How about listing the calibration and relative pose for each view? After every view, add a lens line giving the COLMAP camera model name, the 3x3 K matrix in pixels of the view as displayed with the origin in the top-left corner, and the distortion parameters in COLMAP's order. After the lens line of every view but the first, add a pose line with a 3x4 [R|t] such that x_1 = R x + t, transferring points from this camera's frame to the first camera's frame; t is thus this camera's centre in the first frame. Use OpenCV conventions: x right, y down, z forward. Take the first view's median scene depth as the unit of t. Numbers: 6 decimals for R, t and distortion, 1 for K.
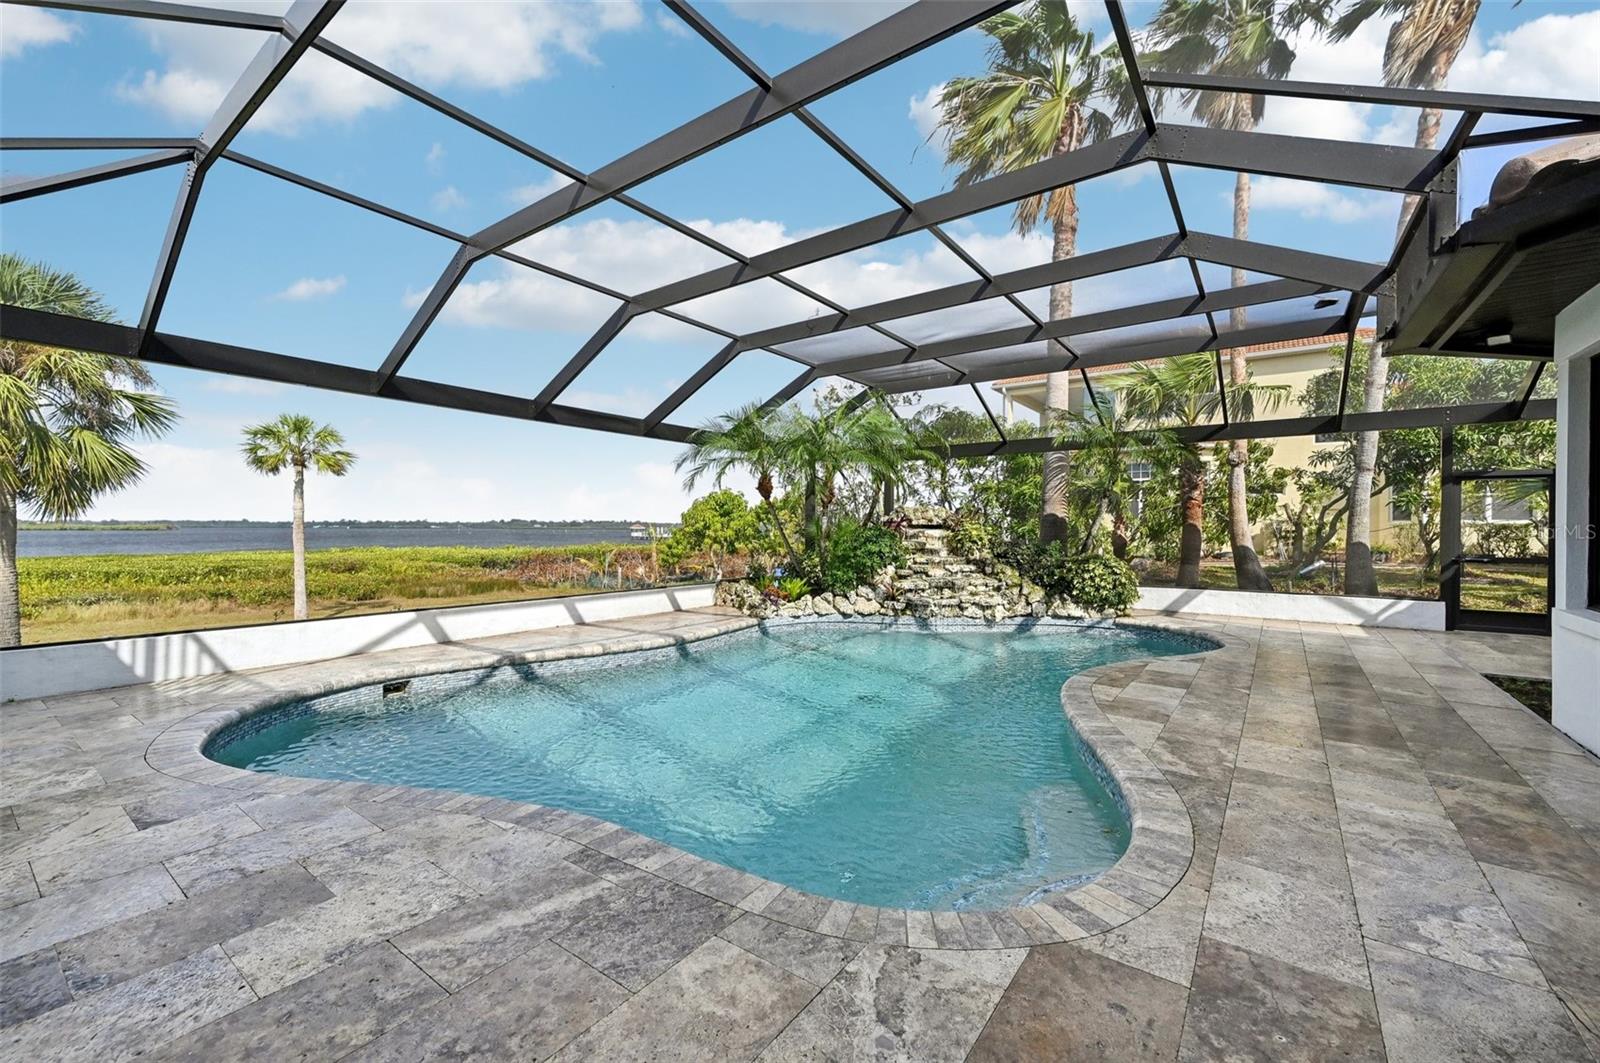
lens RADIAL K [[650.3, 0, 800.0], [0, 650.3, 531.5], [0, 0, 1]] dist [0.001286, -0.000073]
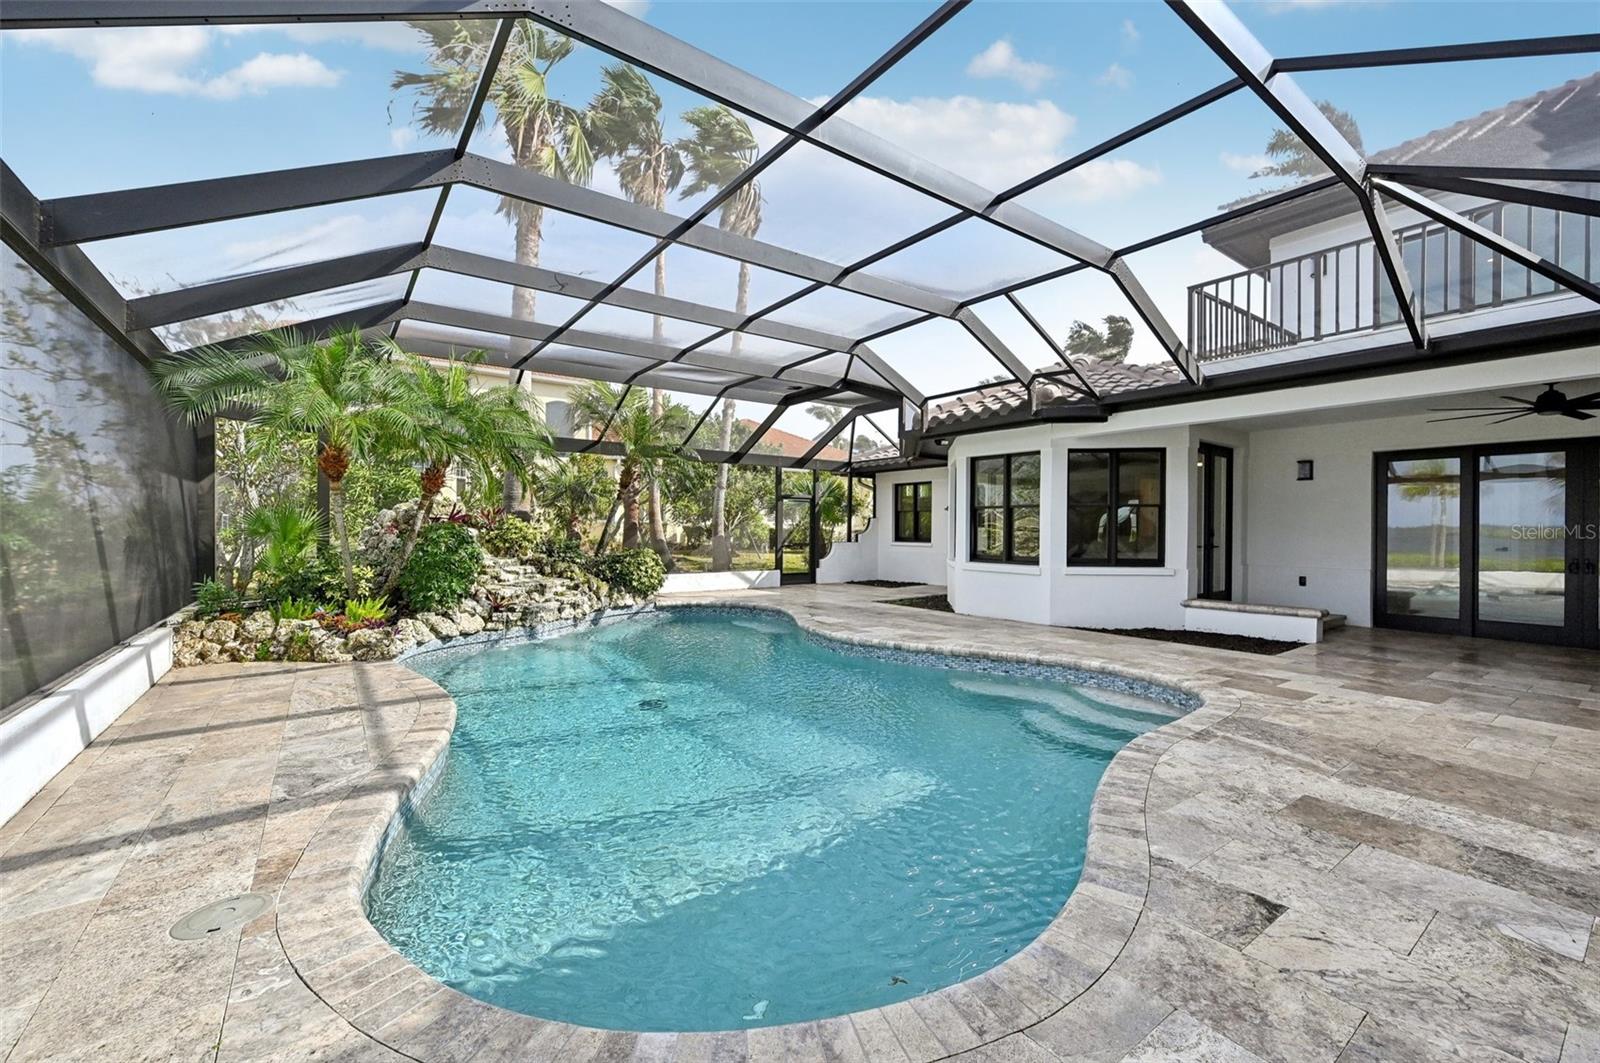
lens RADIAL K [[650.3, 0, 800.0], [0, 650.3, 531.5], [0, 0, 1]] dist [0.001286, -0.000073]
pose [[0.301471, -0.006308, 0.953455, -0.552864], [0.000232, 0.999979, 0.006542, -0.004192], [-0.953475, -0.001751, 0.301466, 0.375547]]
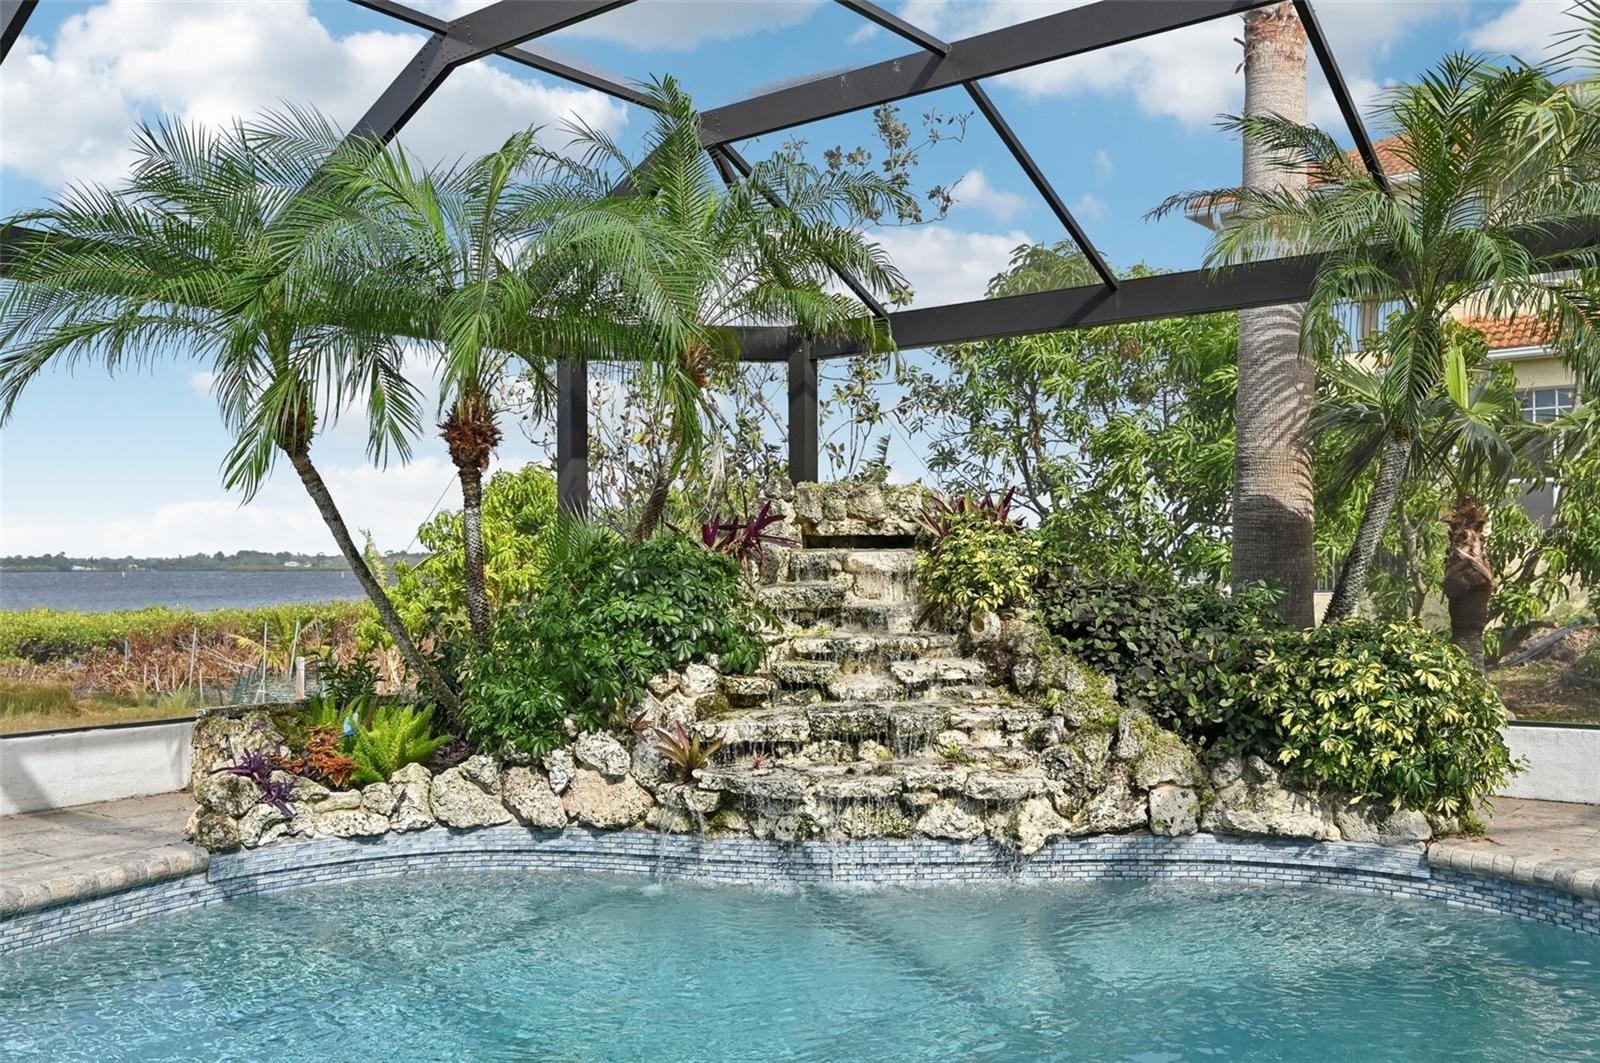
lens RADIAL K [[1388.1, 0, 800.0], [0, 1388.1, 531.5], [0, 0, 1]] dist [-0.005343, -0.003998]
pose [[0.999299, -0.010786, -0.035849, 0.222003], [0.009756, 0.999538, -0.028797, 0.009106], [0.036143, 0.028427, 0.998942, 0.358736]]
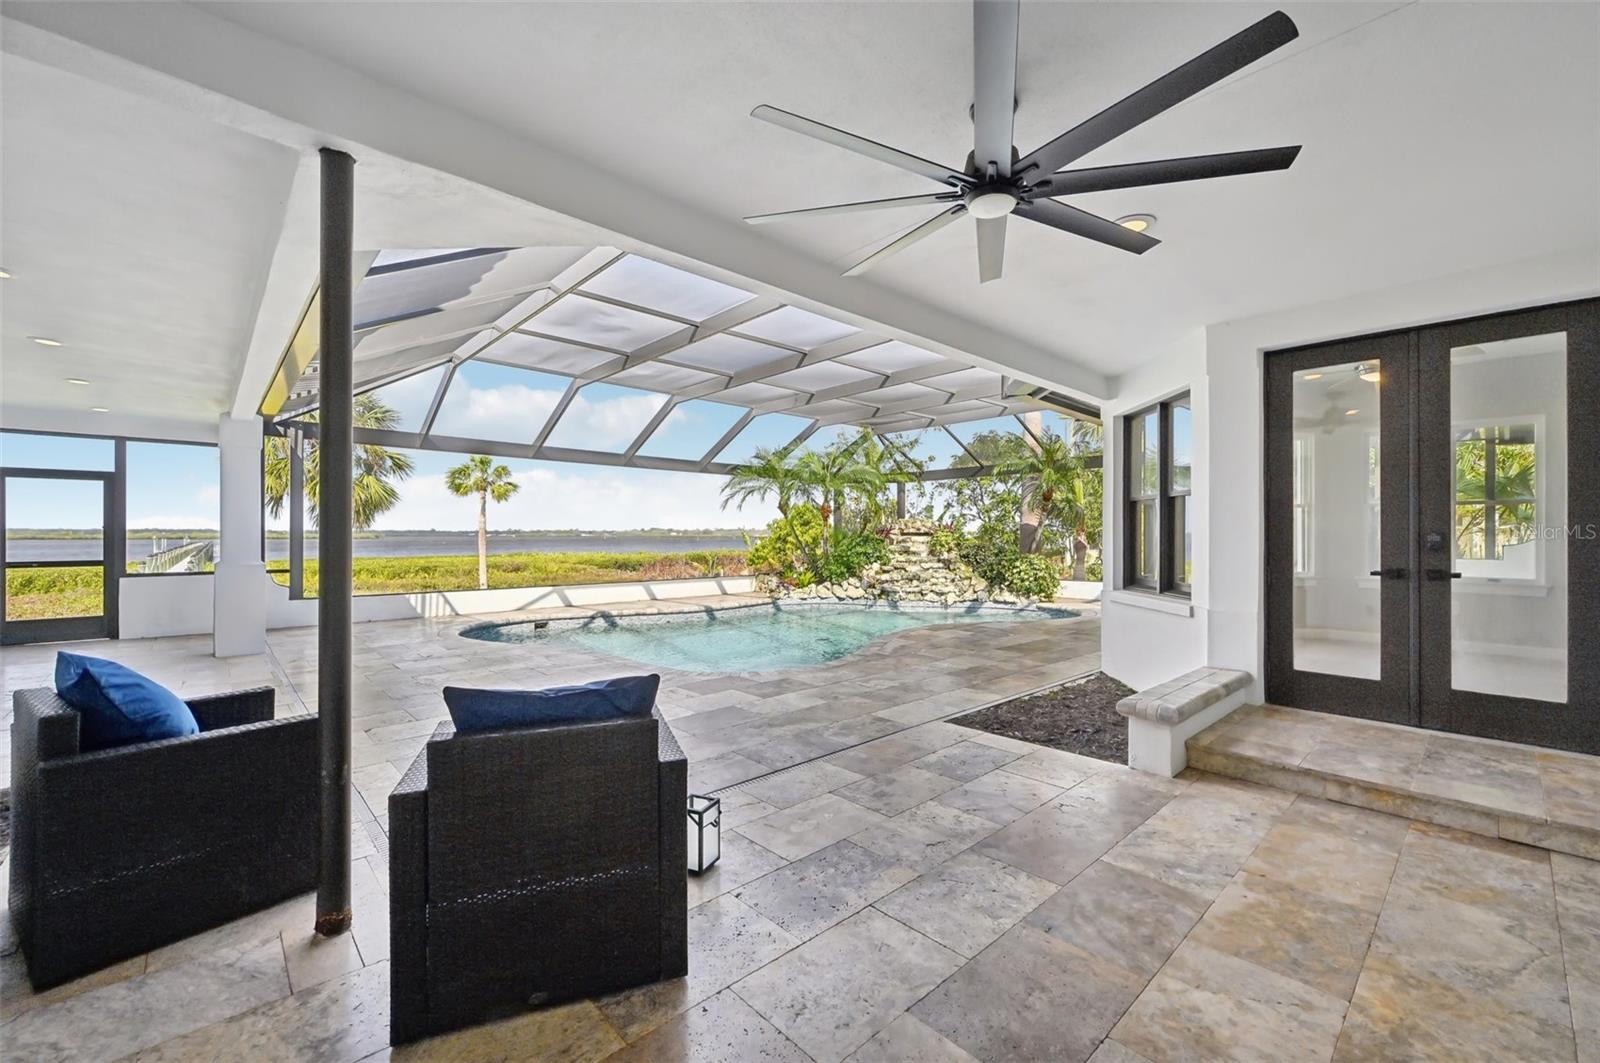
lens RADIAL K [[650.3, 0, 800.0], [0, 650.3, 531.5], [0, 0, 1]] dist [0.001286, -0.000073]
pose [[0.981479, -0.003482, -0.191537, 0.256298], [0.001284, 0.999932, -0.011598, 0.002633], [0.191564, 0.011138, 0.981417, -0.375996]]
